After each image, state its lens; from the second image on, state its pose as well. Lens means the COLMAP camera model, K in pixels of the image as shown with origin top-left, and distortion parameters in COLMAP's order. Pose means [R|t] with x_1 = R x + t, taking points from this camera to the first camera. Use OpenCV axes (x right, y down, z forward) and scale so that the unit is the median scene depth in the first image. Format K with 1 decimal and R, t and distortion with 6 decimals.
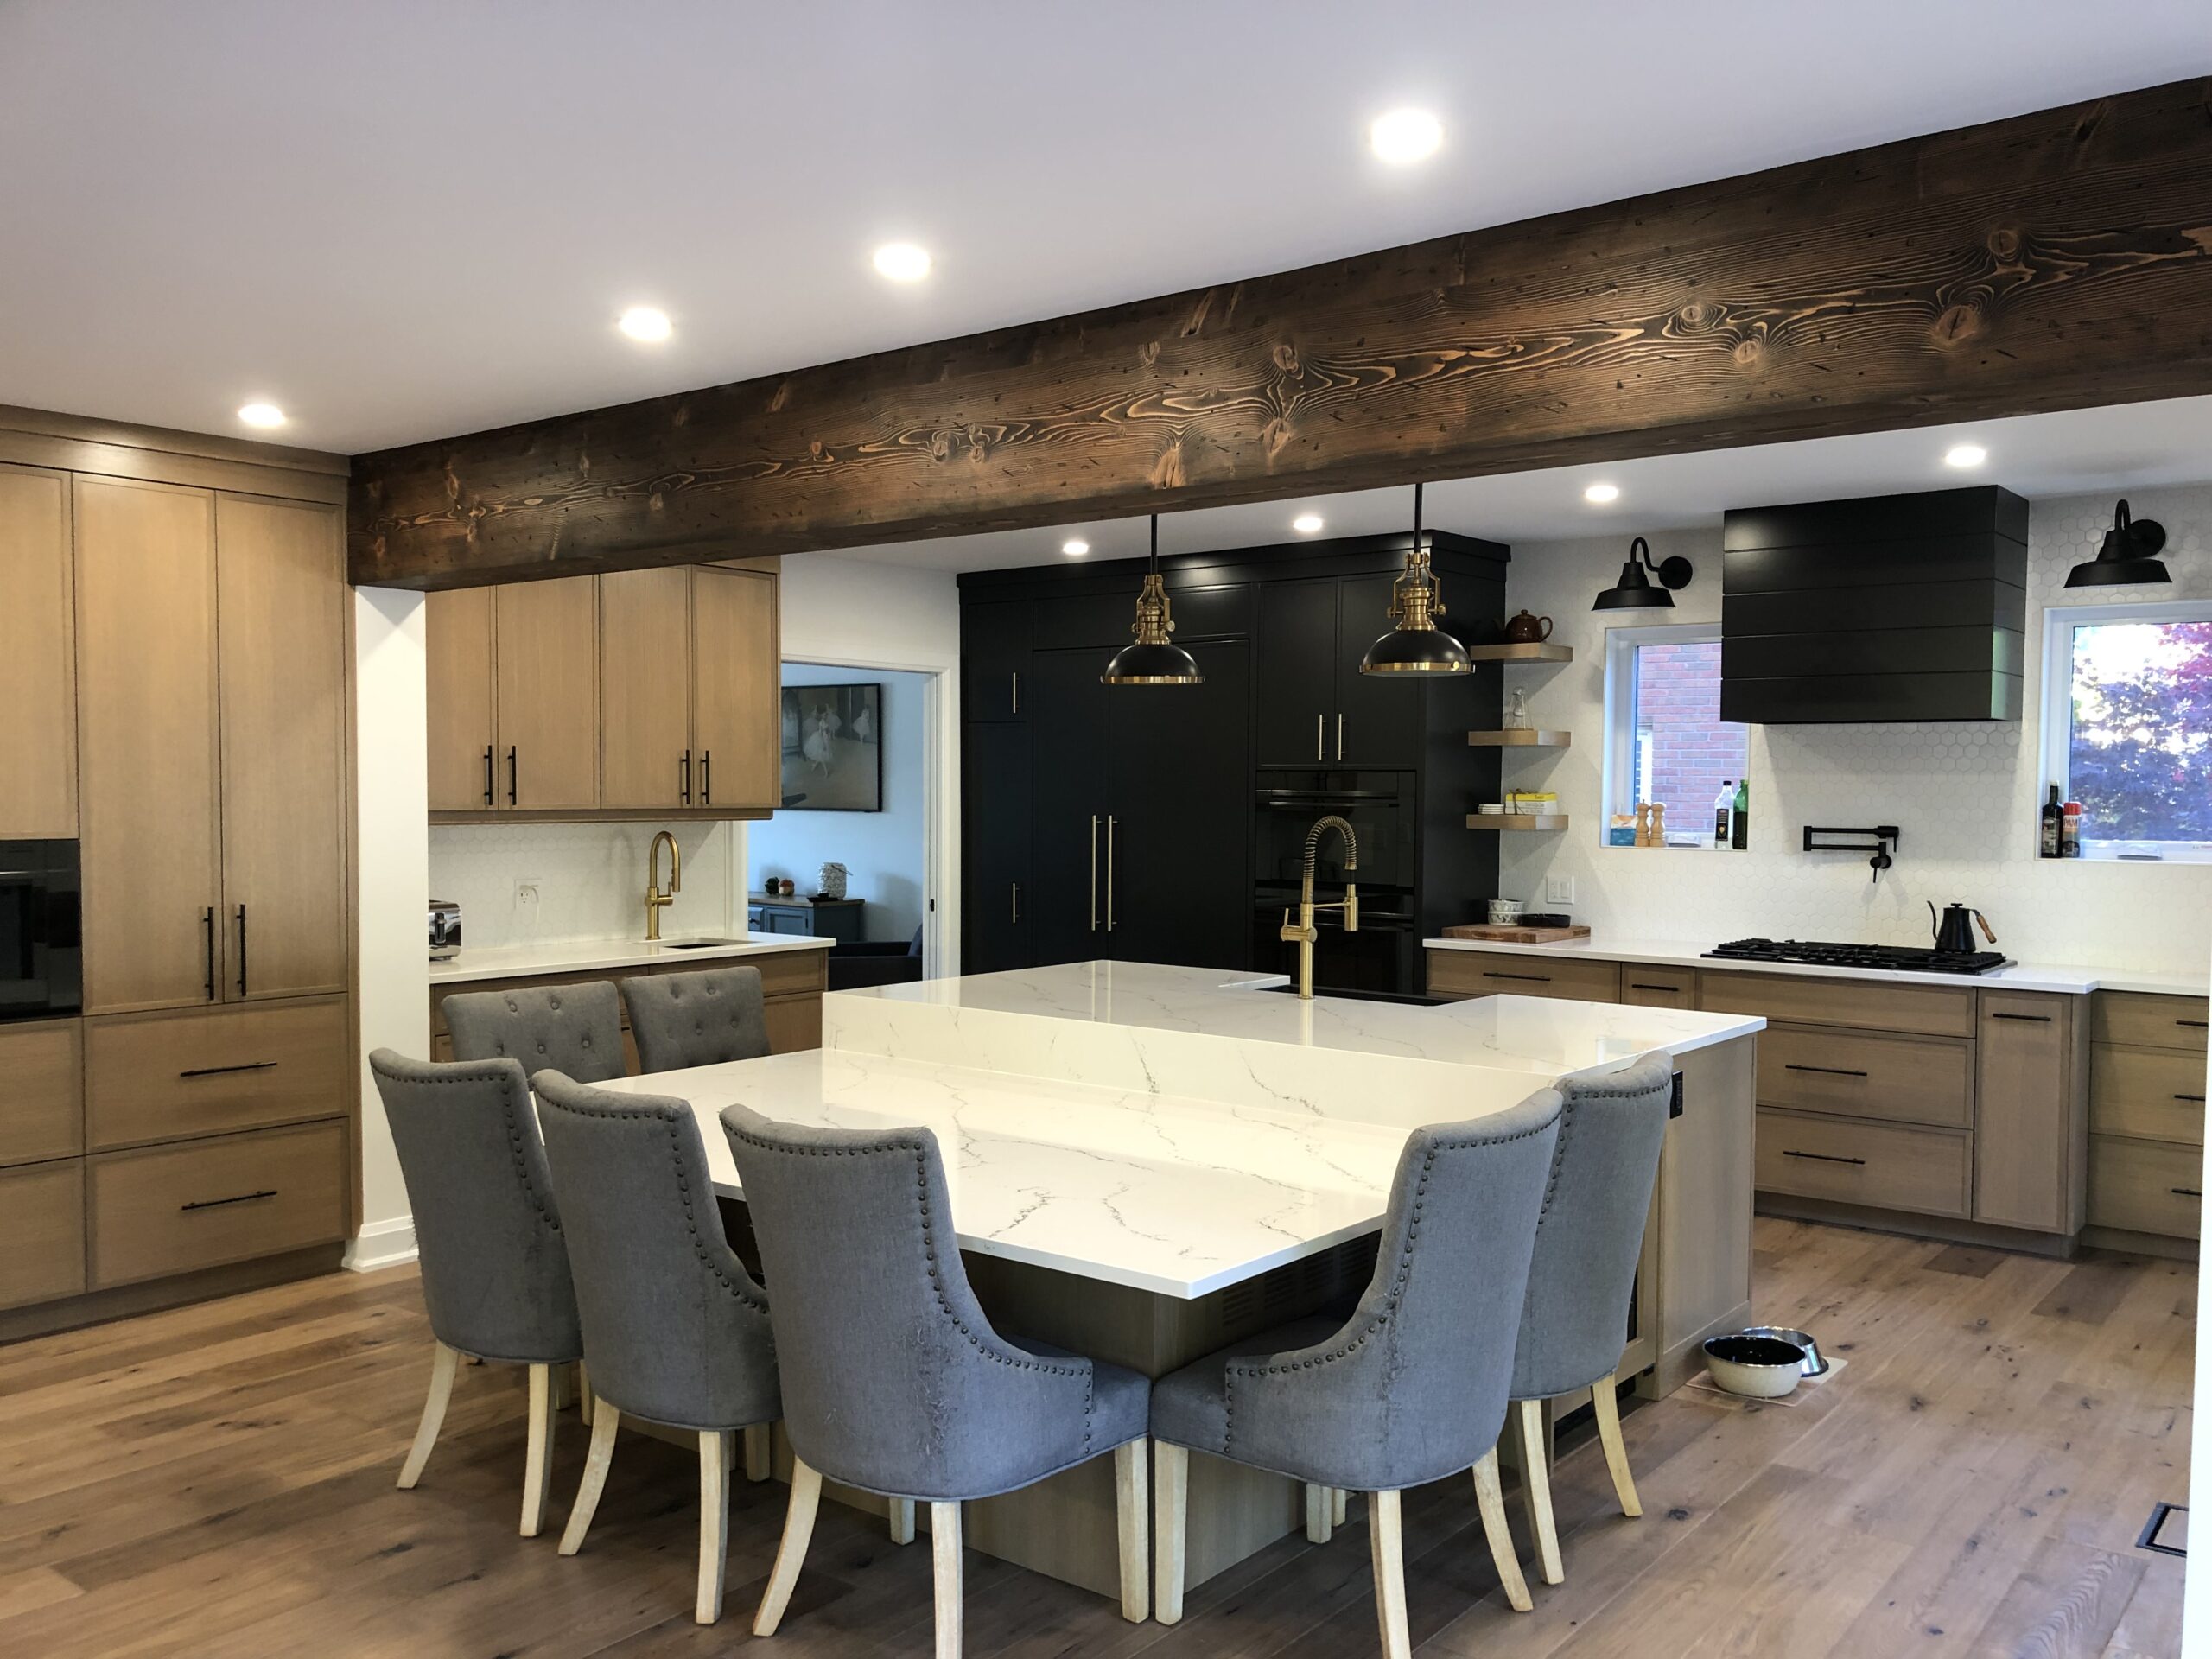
lens RADIAL K [[1812.6, 0, 1126.2], [0, 1812.6, 857.6], [0, 0, 1]] dist [0.022124, -0.016368]
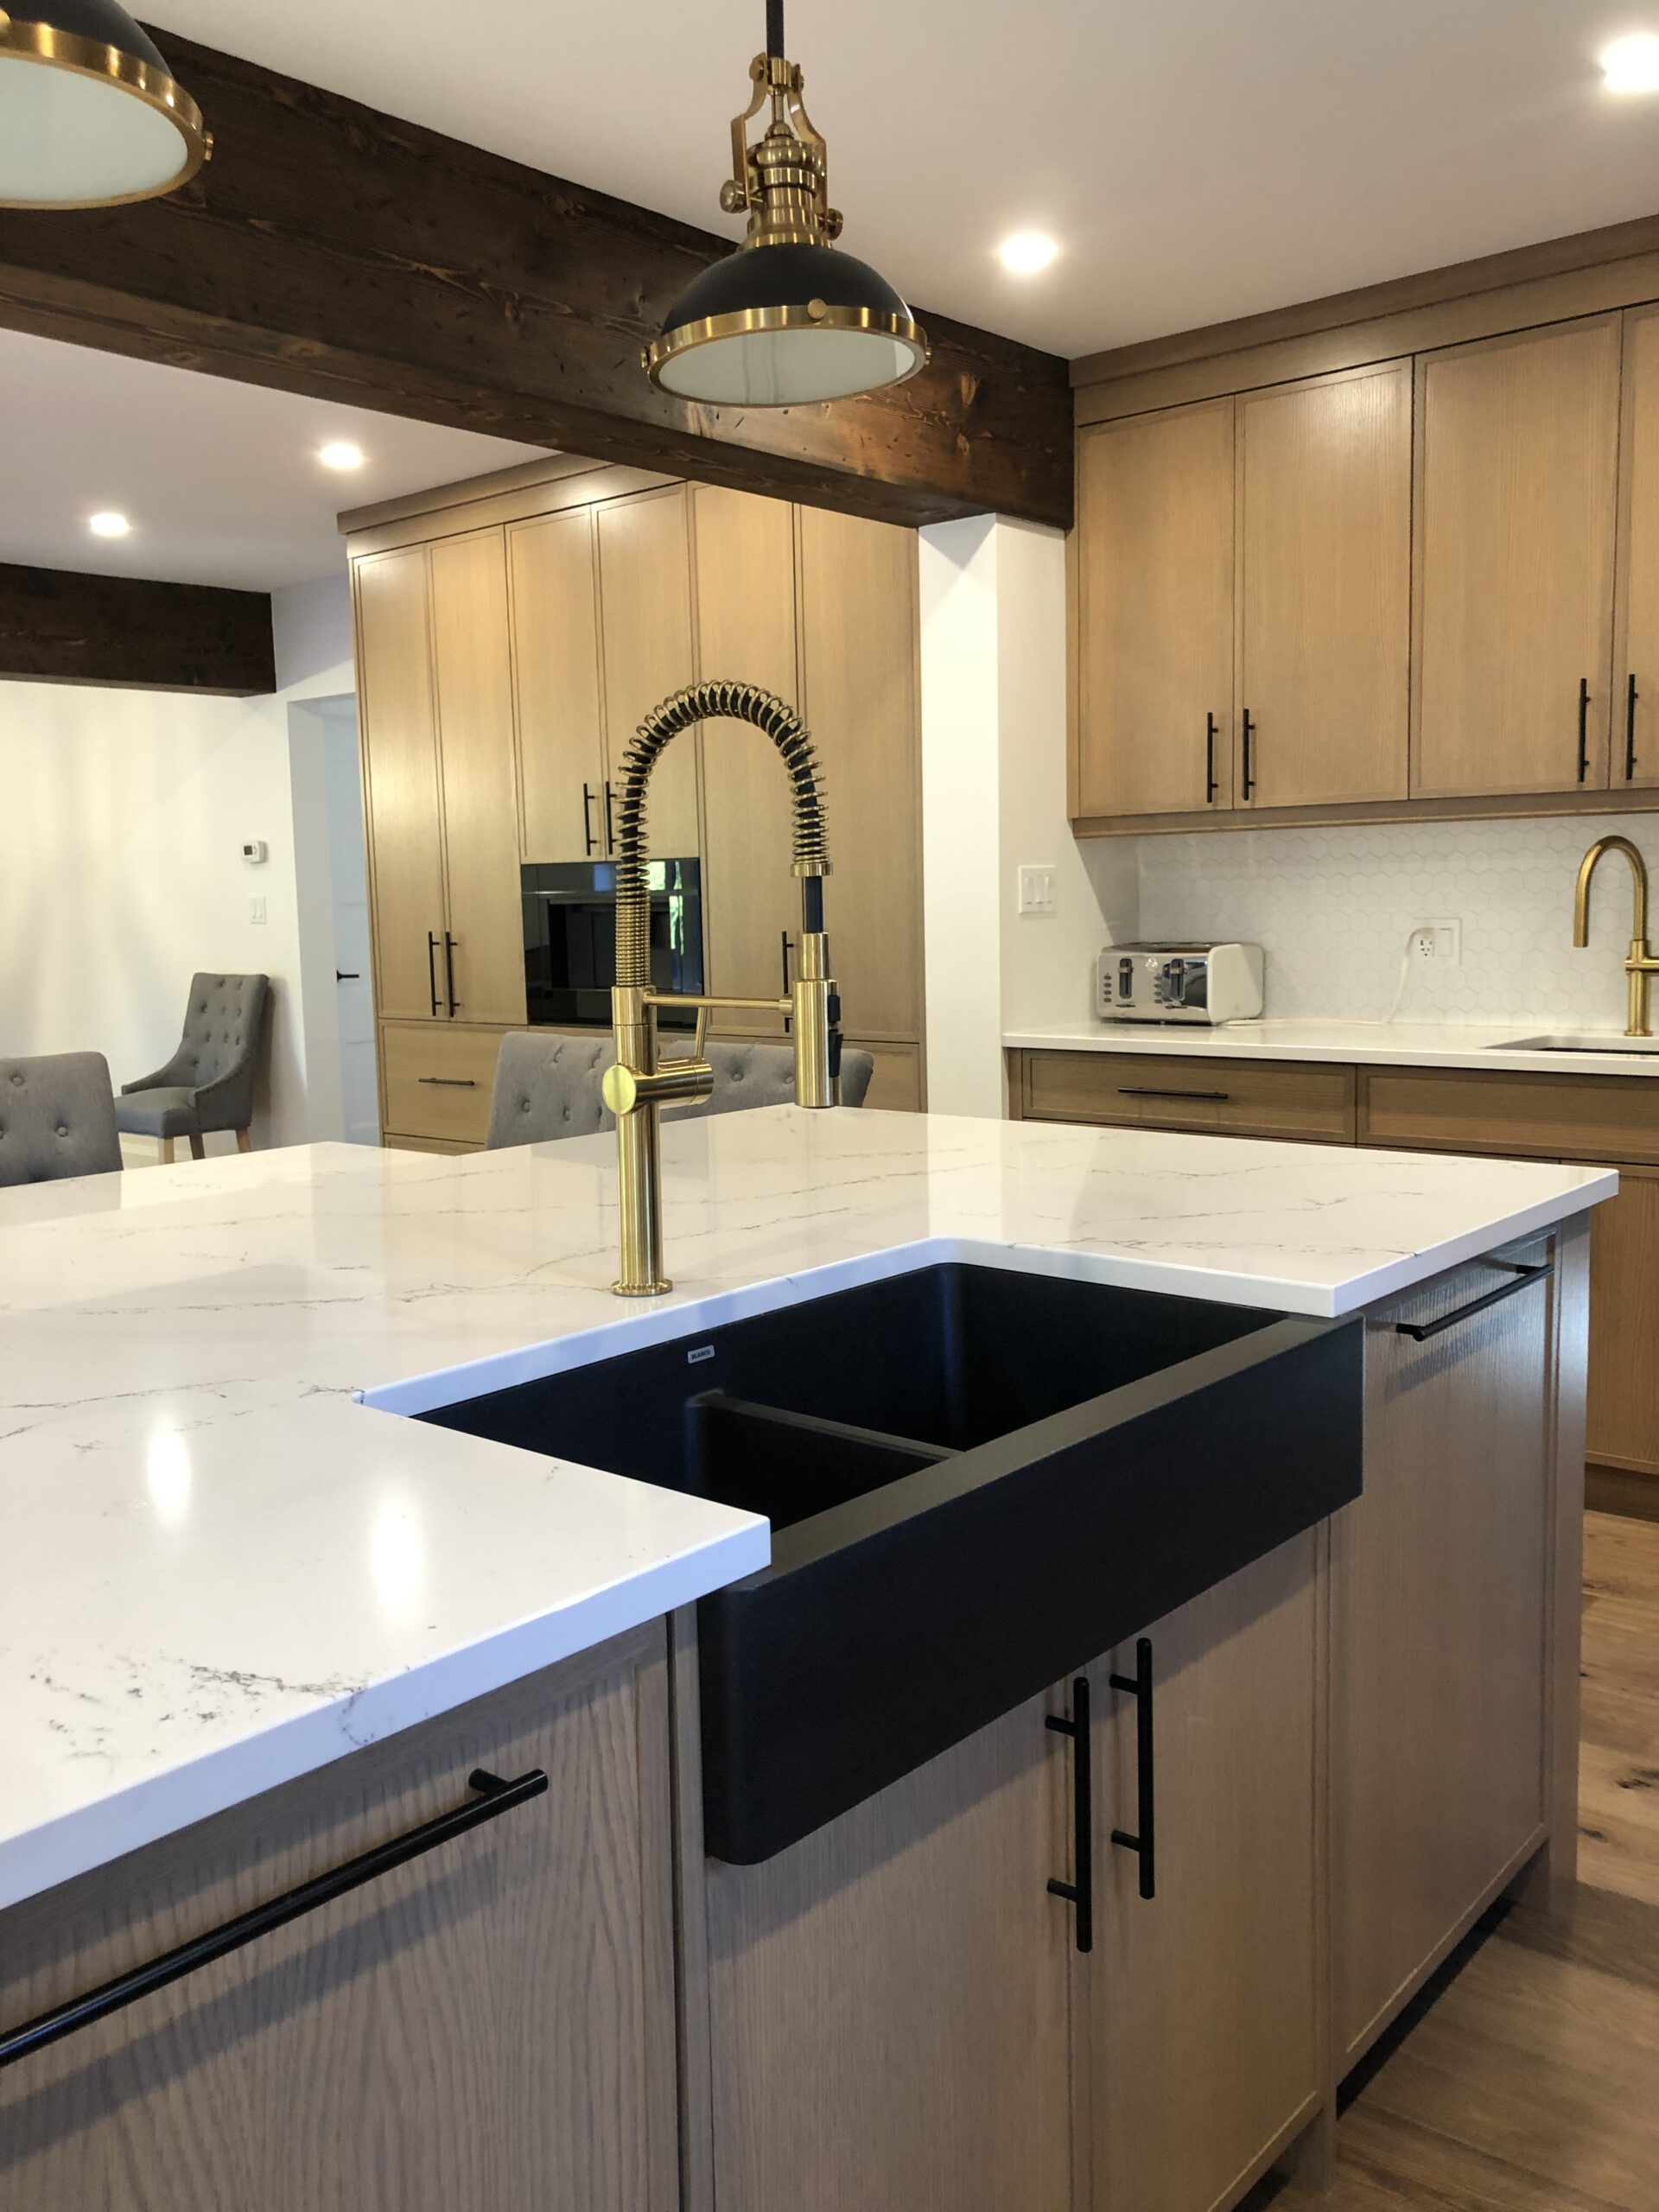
lens RADIAL K [[1812.6, 0, 802.6], [0, 1812.6, 1108.0], [0, 0, 1]] dist [0.022124, -0.016368]
pose [[-0.054594, 0.112102, -0.992196, 0.367924], [-0.018628, 0.993391, 0.113262, 0.010964], [0.998335, 0.024666, -0.052145, 0.951568]]
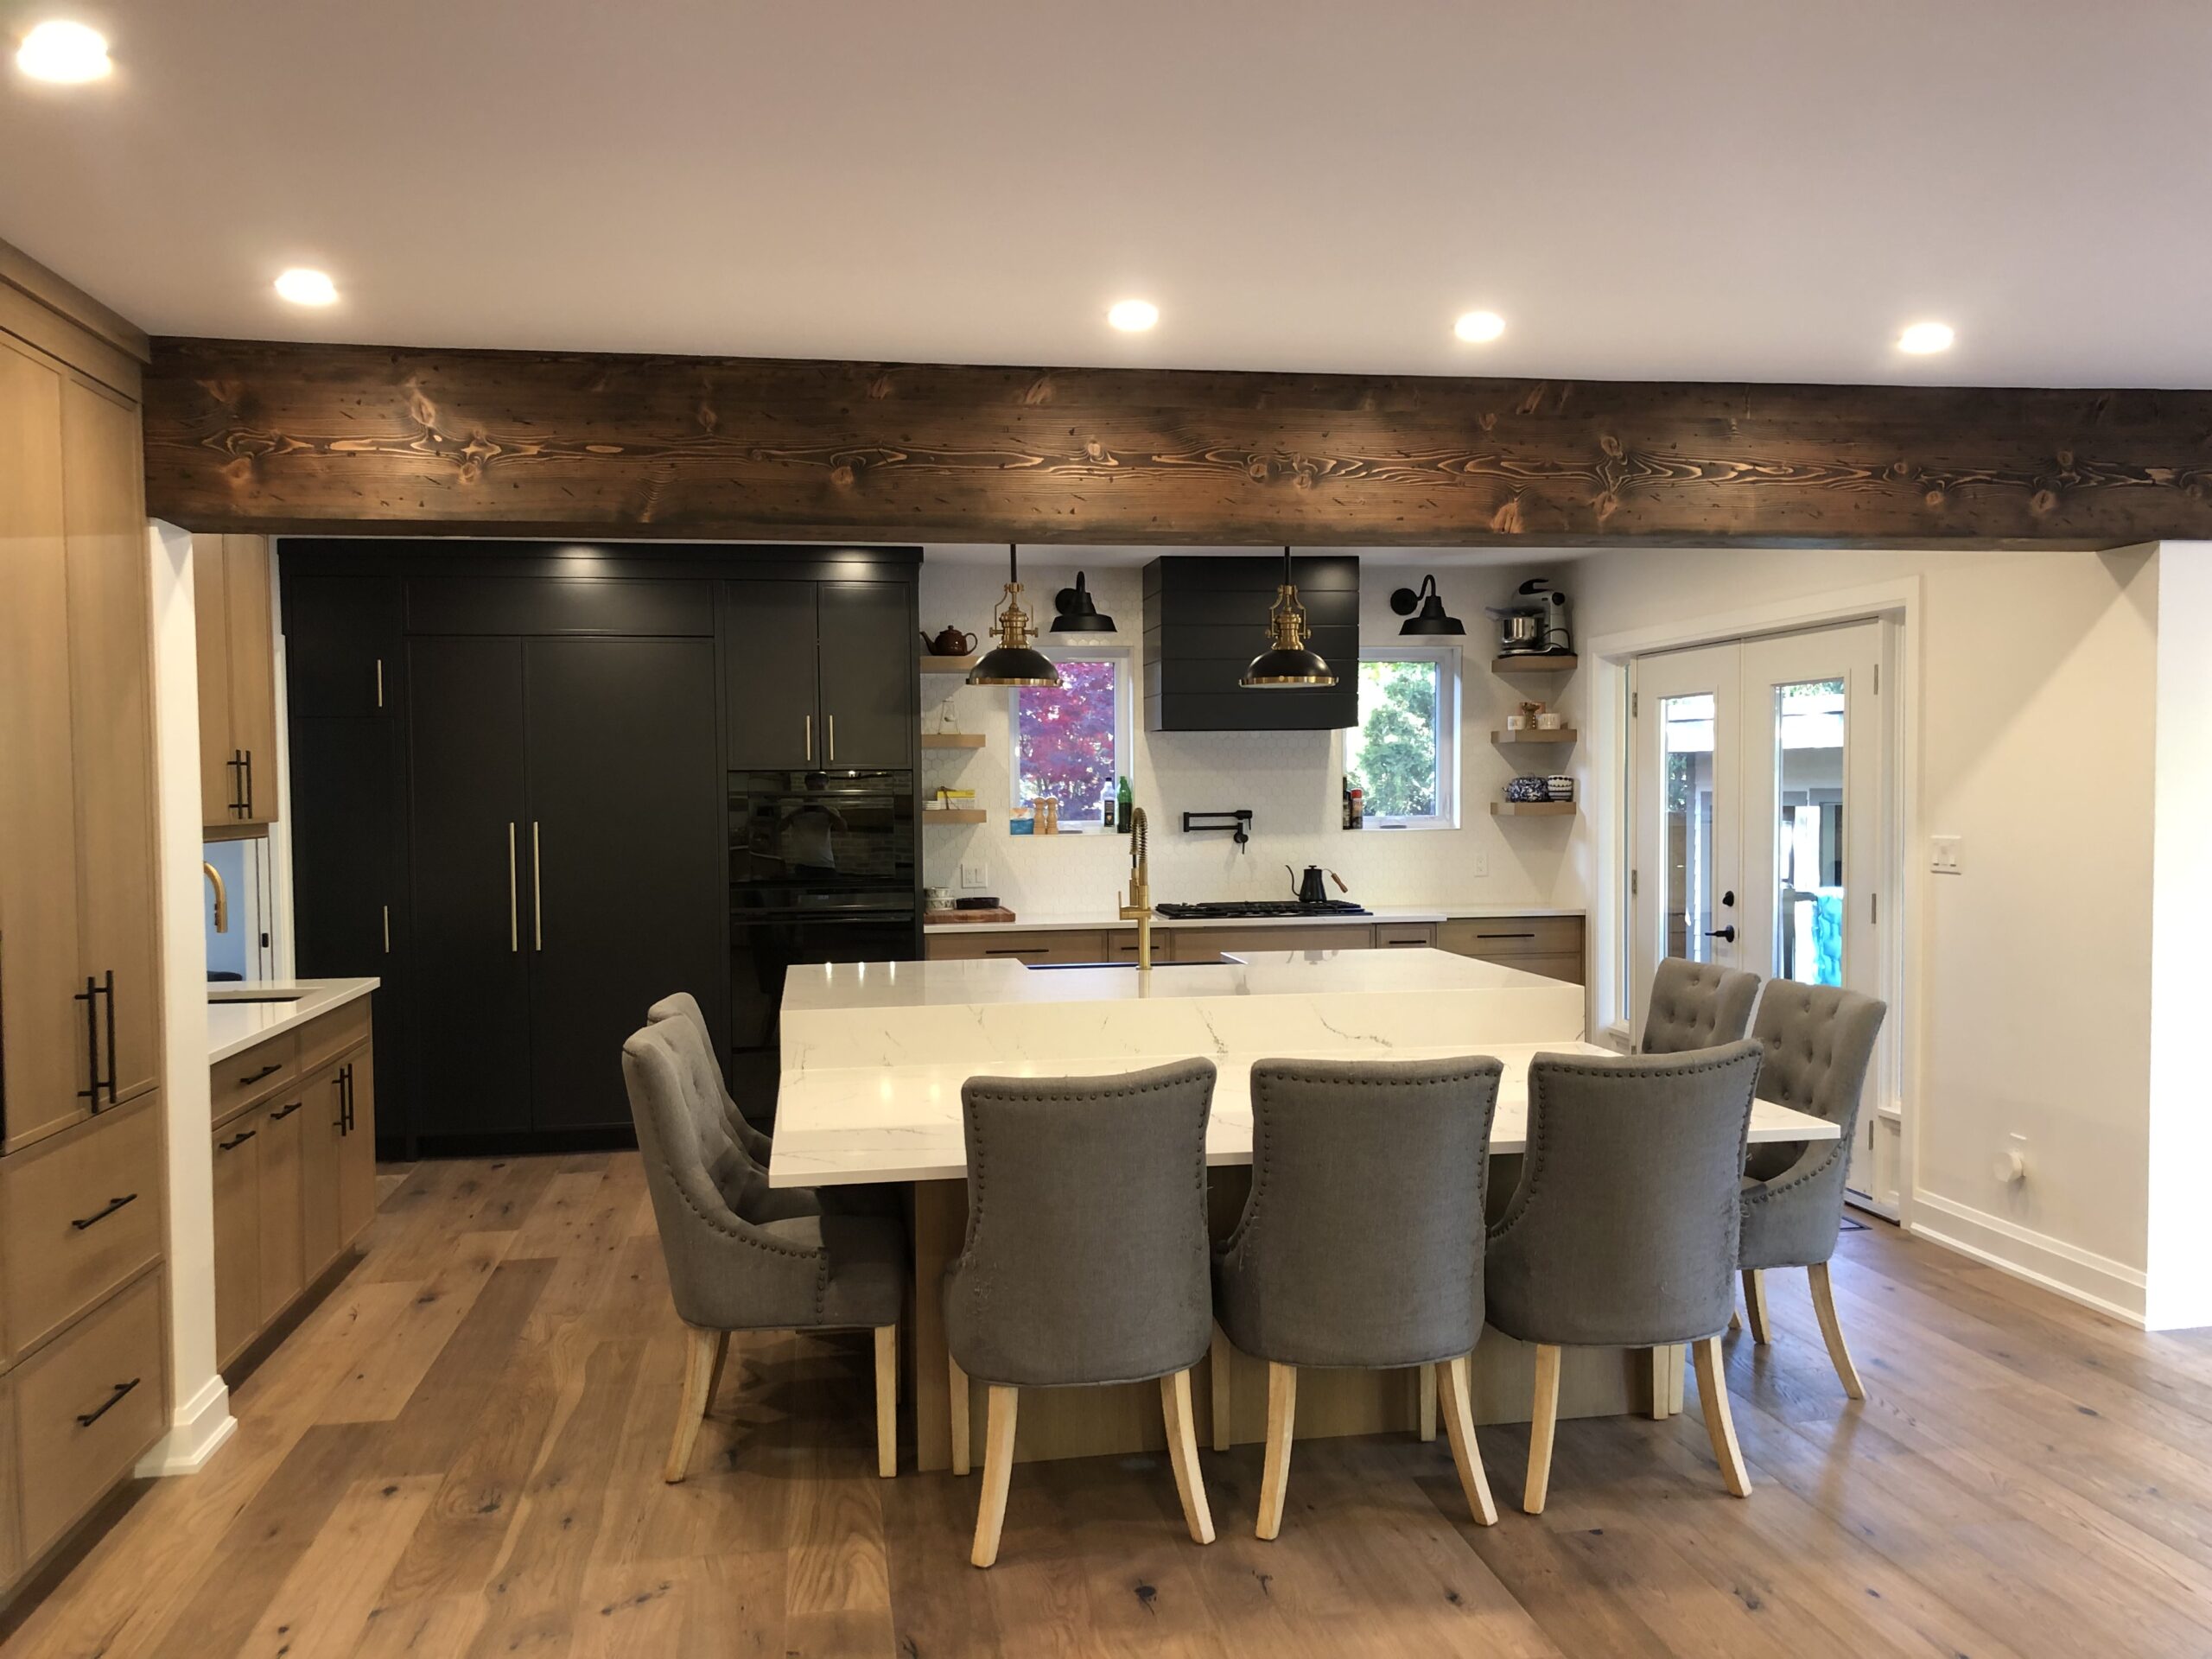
lens RADIAL K [[1805.3, 0, 1122.2], [0, 1805.3, 861.1], [0, 0, 1]] dist [0.057892, -0.106149]
pose [[0.671271, -0.044748, 0.739860, -0.672004], [0.046213, 0.998761, 0.018477, -0.010022], [-0.739770, 0.021788, 0.672507, 0.228965]]
